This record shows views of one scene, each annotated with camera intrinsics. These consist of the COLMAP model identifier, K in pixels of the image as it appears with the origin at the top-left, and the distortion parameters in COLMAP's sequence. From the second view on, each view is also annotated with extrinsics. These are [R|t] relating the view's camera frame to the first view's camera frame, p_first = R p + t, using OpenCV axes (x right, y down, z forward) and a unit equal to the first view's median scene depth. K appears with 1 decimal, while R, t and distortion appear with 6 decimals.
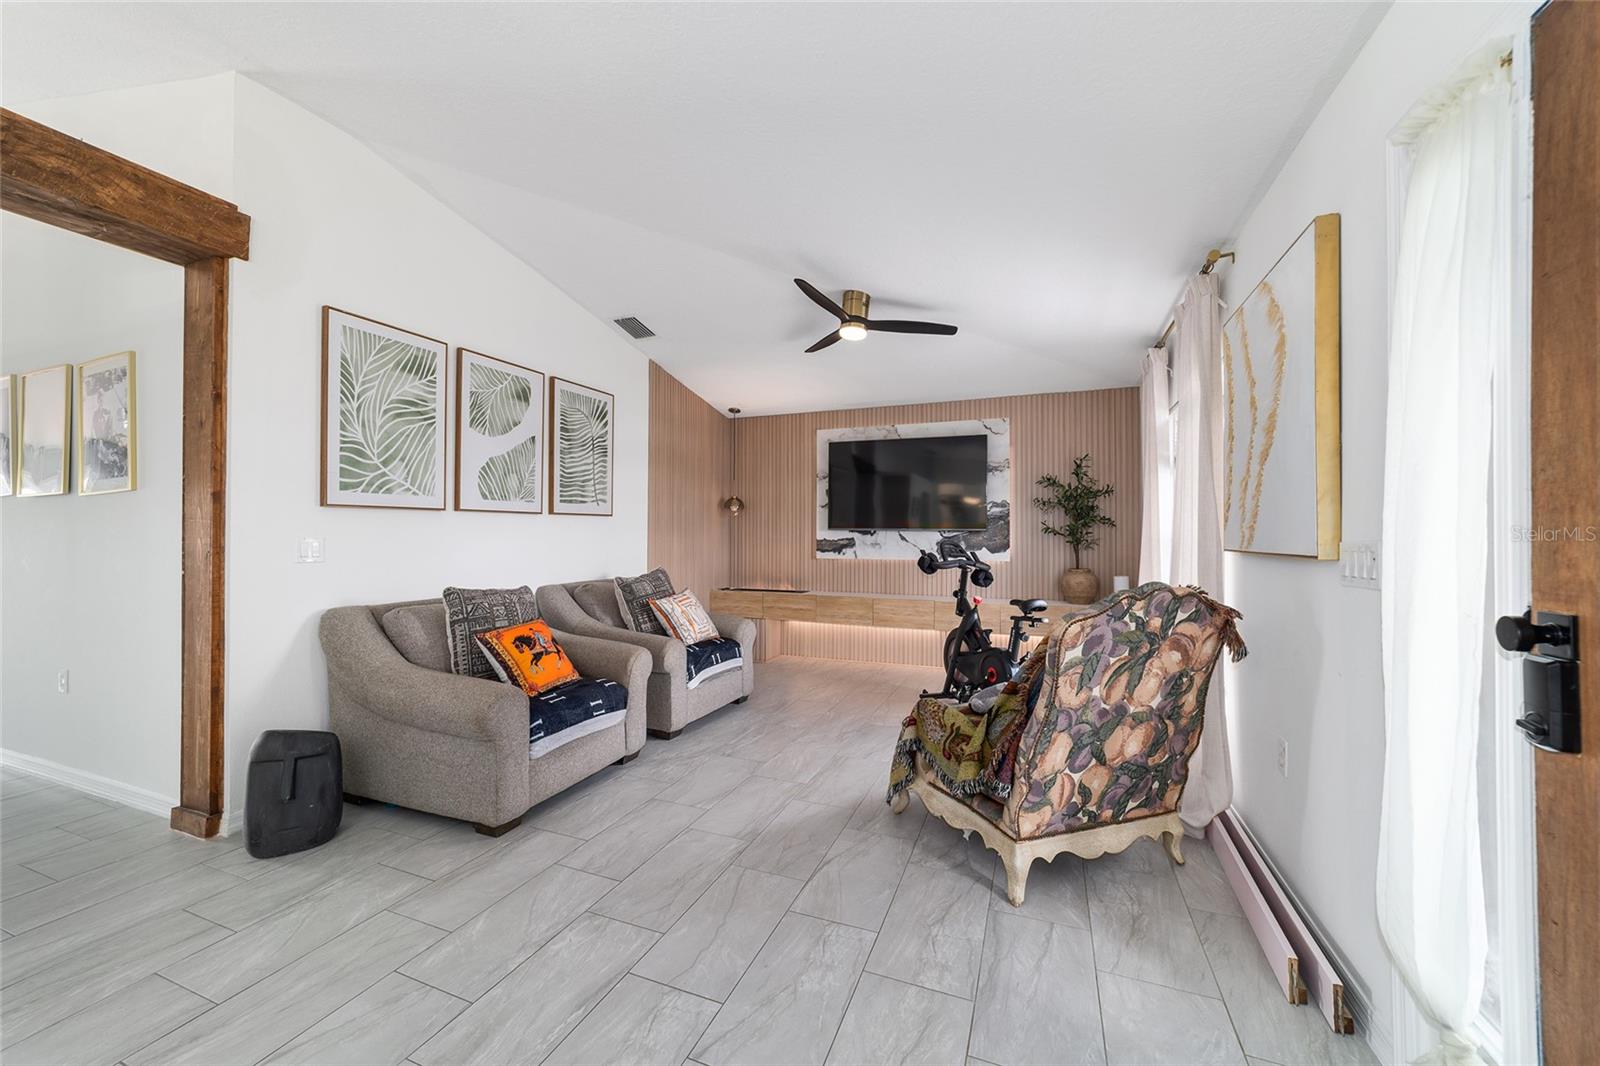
lens RADIAL K [[613.3, 0, 797.6], [0, 613.3, 529.3], [0, 0, 1]] dist [-0.018959, 0.008411]
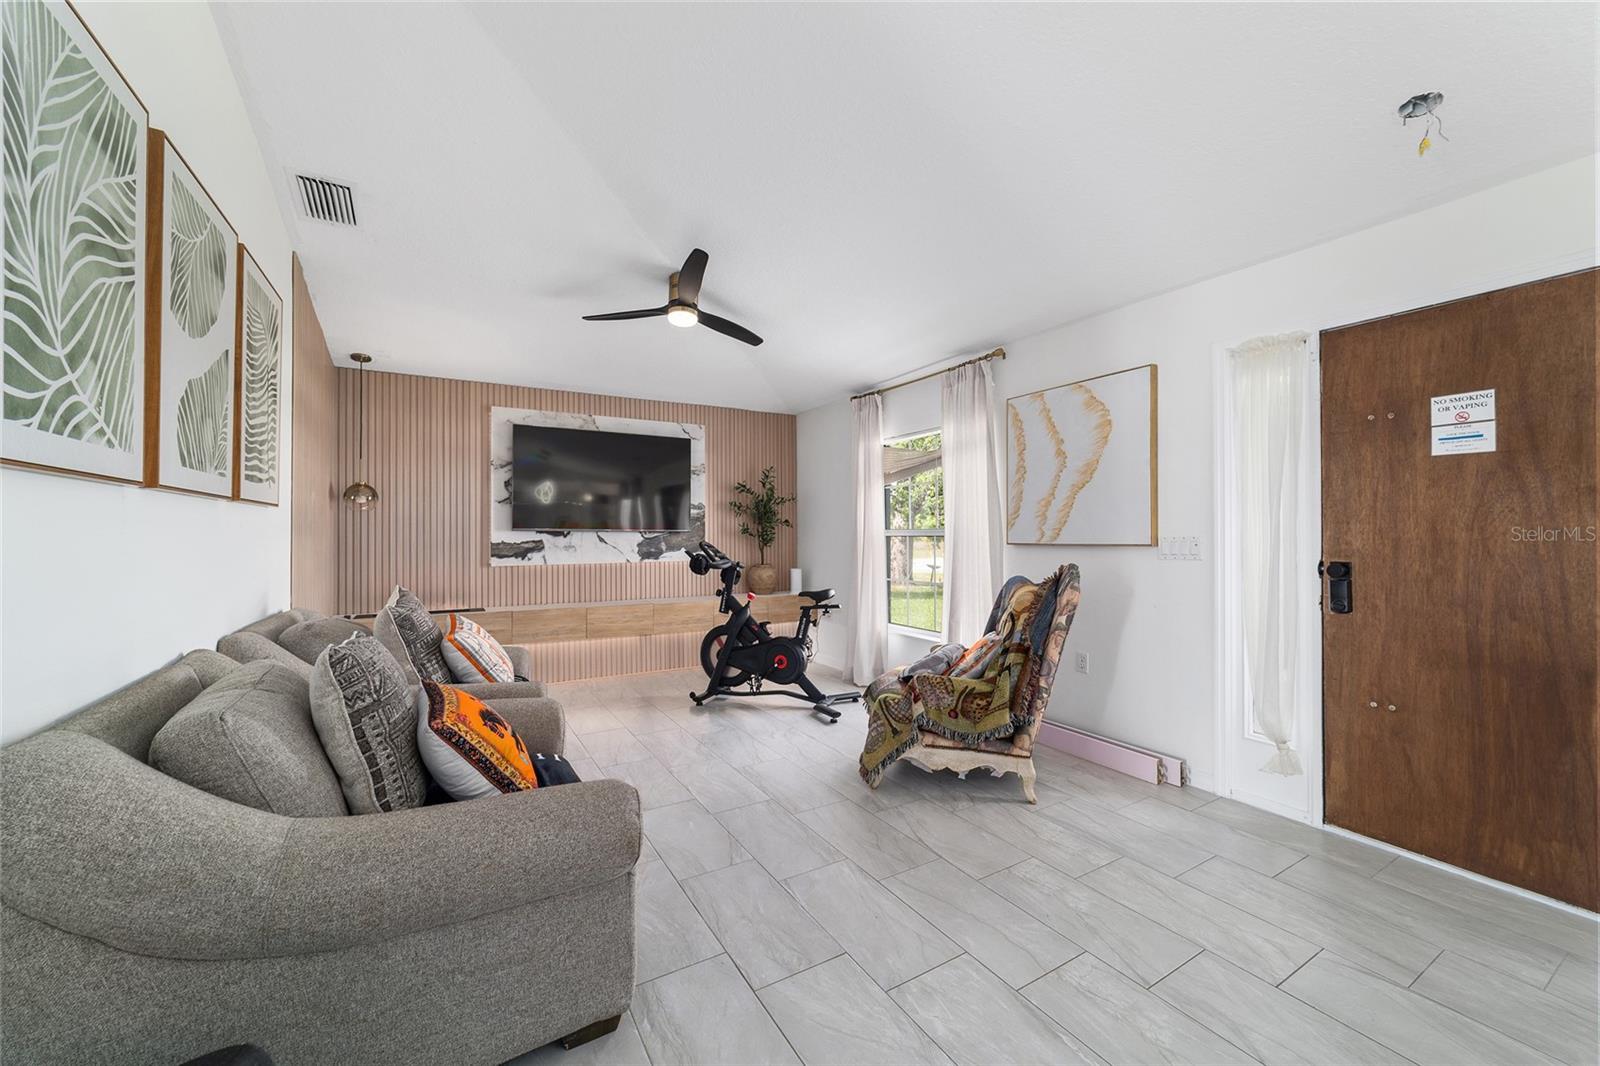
lens RADIAL K [[613.3, 0, 798.1], [0, 613.3, 529.5], [0, 0, 1]] dist [-0.018959, 0.008411]
pose [[0.609415, 0.002139, 0.792848, -0.611047], [-0.000636, 0.999997, -0.002210, 0.001482], [-0.792851, 0.000843, 0.609415, 0.336685]]
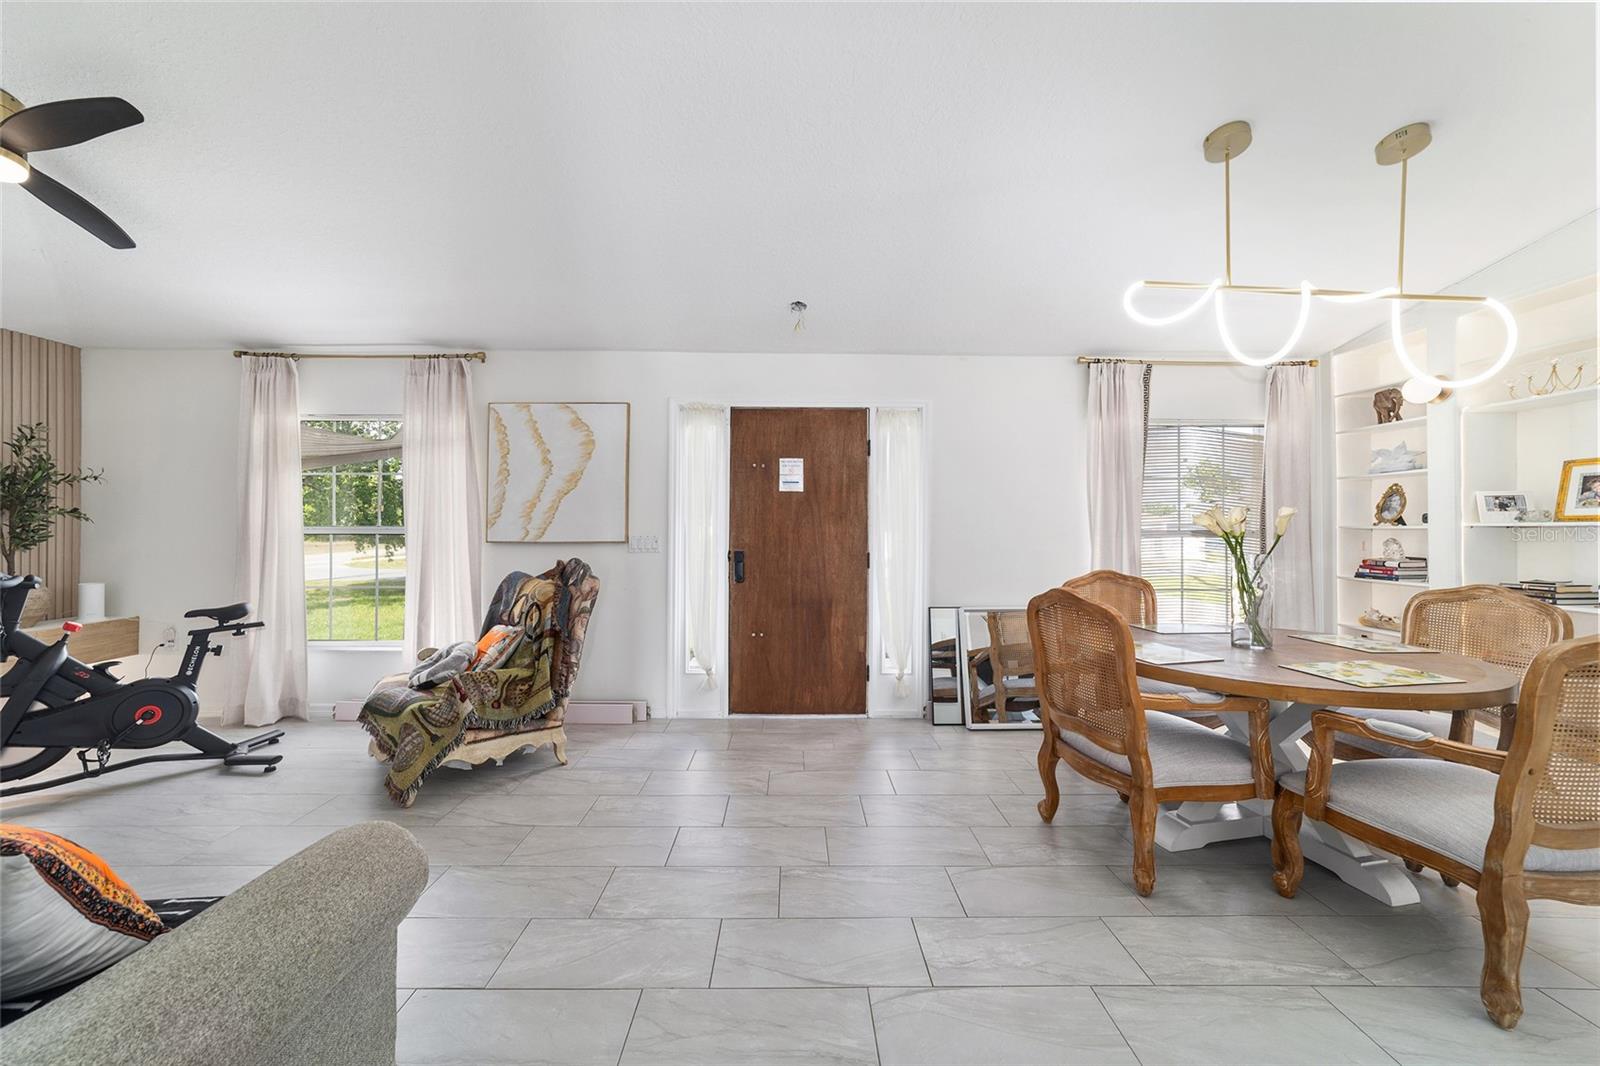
lens RADIAL K [[613.3, 0, 798.8], [0, 613.3, 529.7], [0, 0, 1]] dist [-0.018959, 0.008411]
pose [[-0.383344, 0.001341, 0.923605, -0.786651], [-0.010190, 0.999932, -0.005681, 0.002039], [-0.923549, -0.011590, -0.383304, 0.609363]]
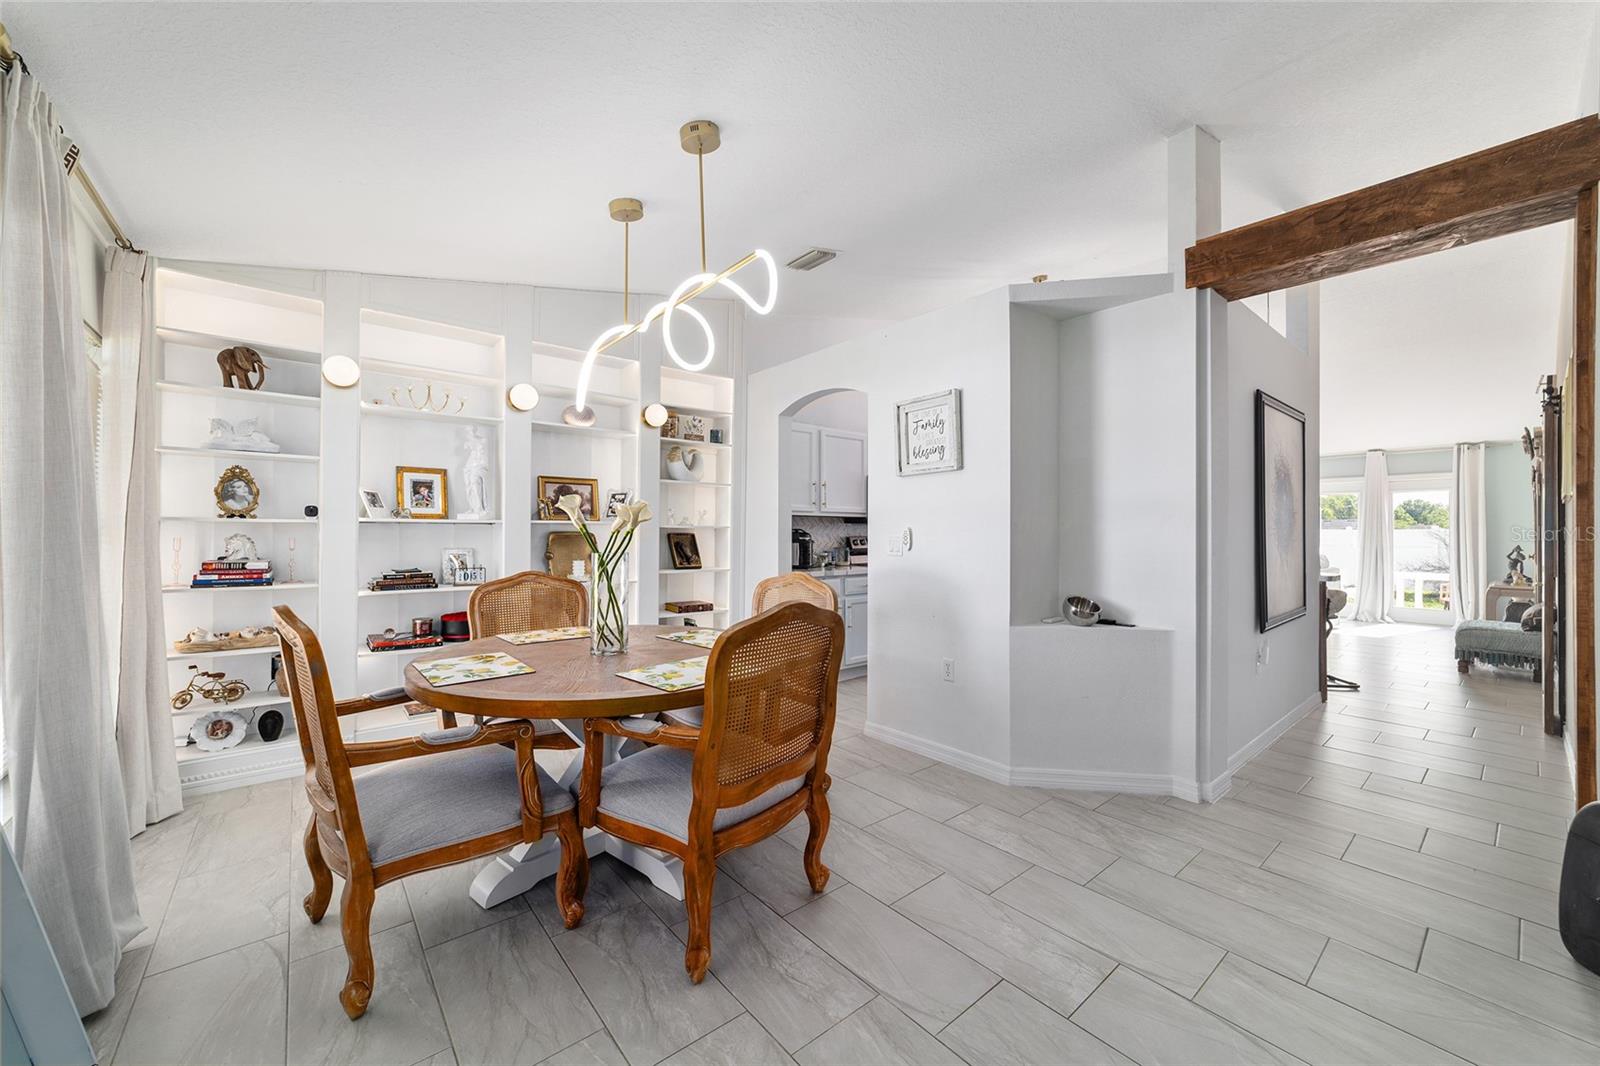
lens RADIAL K [[613.3, 0, 800.6], [0, 613.3, 528.5], [0, 0, 1]] dist [-0.018959, 0.008411]
pose [[-0.476323, -0.009118, -0.879223, 0.174499], [0.001302, 0.999938, -0.011076, 0.003577], [0.879269, -0.006420, -0.476282, 0.336611]]
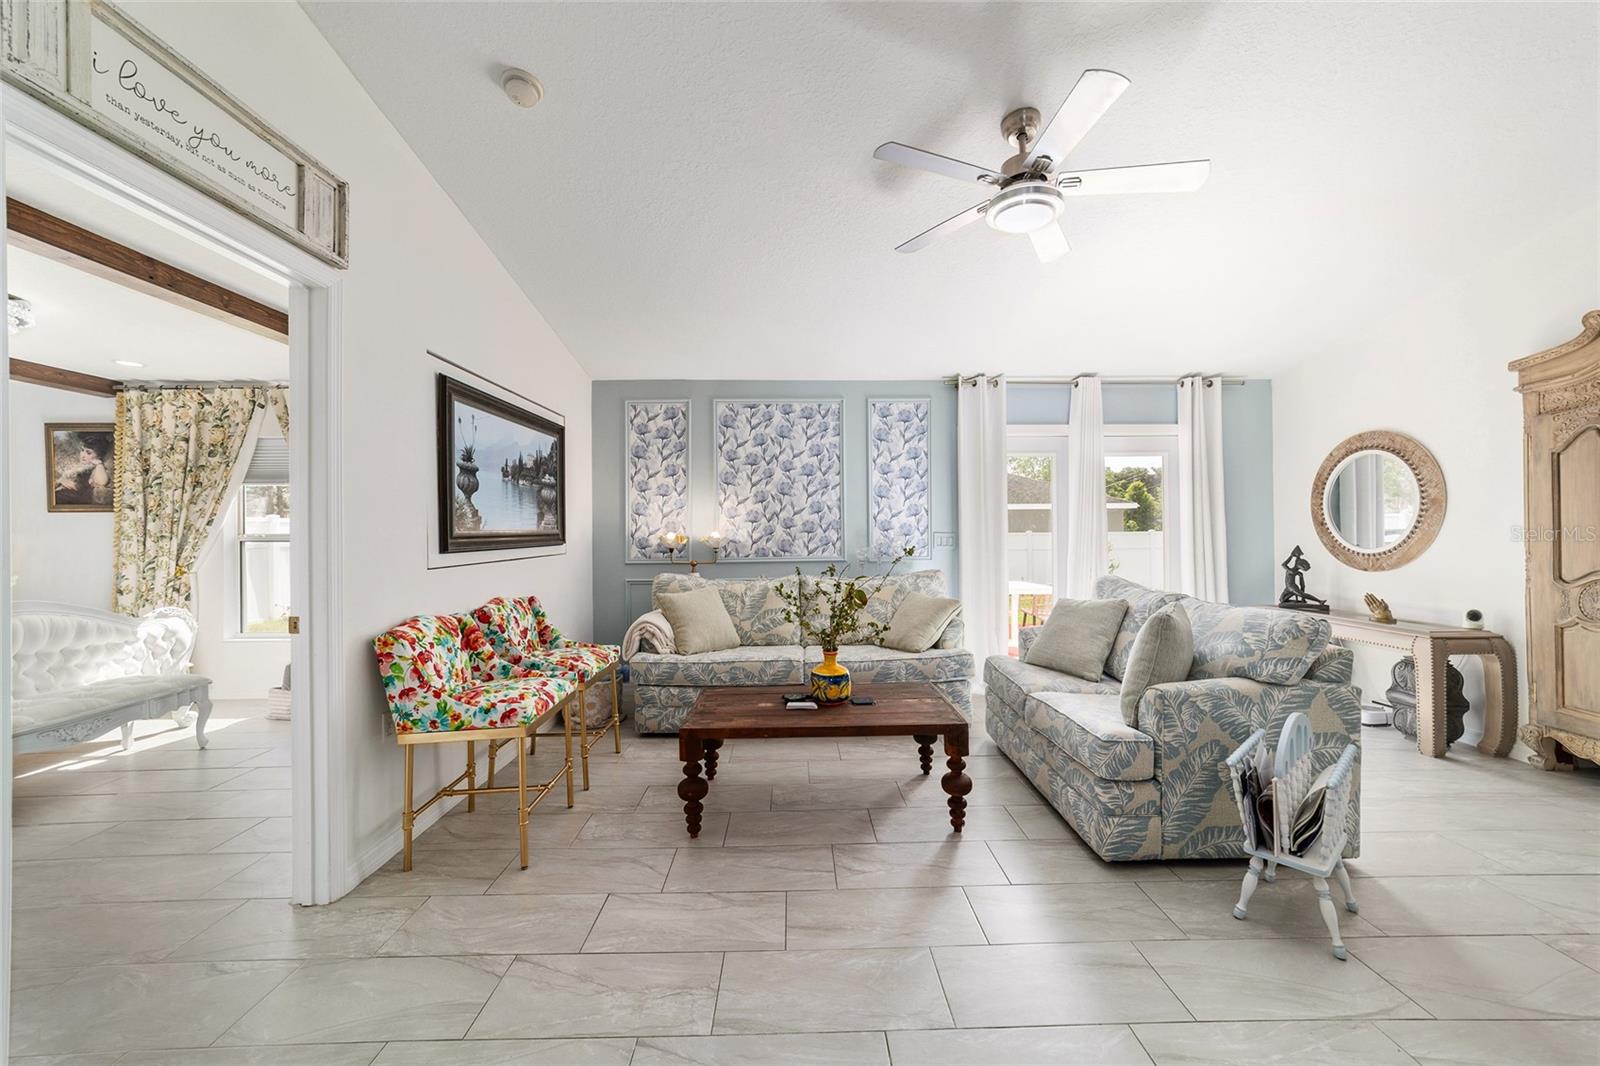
lens RADIAL K [[613.3, 0, 803.1], [0, 613.3, 533.4], [0, 0, 1]] dist [-0.018959, 0.008411]
pose [[0.387471, -0.000257, -0.921882, -2.088698], [0.017430, 0.999823, 0.007047, -0.009536], [0.921717, -0.018799, 0.387407, 0.103302]]
